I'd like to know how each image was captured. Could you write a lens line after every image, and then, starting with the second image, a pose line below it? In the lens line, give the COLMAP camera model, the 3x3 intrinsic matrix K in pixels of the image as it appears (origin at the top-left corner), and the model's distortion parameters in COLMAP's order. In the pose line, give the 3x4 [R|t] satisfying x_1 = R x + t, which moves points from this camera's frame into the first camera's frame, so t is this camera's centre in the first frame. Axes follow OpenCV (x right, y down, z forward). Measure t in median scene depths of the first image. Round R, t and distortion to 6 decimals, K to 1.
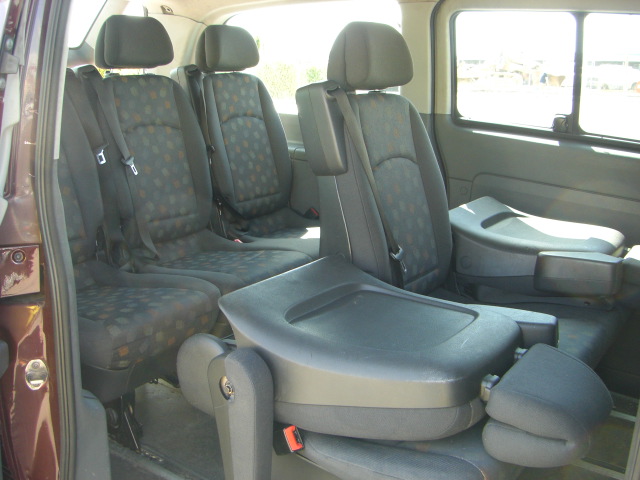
lens RADIAL K [[727.9, 0, 318.4], [0, 727.9, 236.8], [0, 0, 1]] dist [-0.156858, 0.000000]
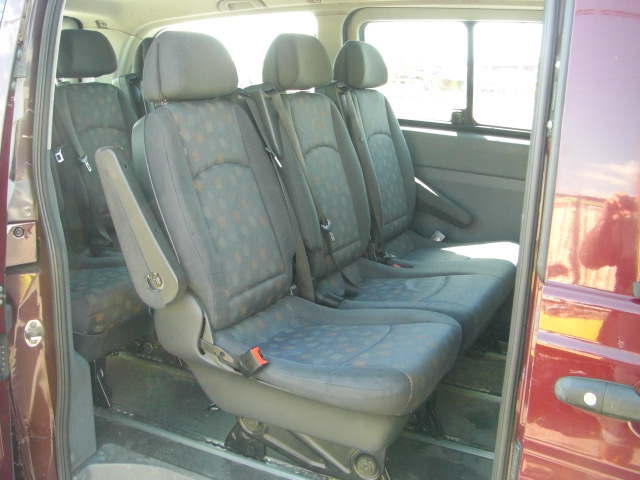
lens RADIAL K [[727.9, 0, 321.6], [0, 727.9, 243.5], [0, 0, 1]] dist [-0.156858, 0.000000]
pose [[0.990809, -0.041447, 0.128763, -0.052655], [0.042004, 0.999116, -0.001610, 0.051371], [-0.128582, 0.007004, 0.991674, -0.179798]]
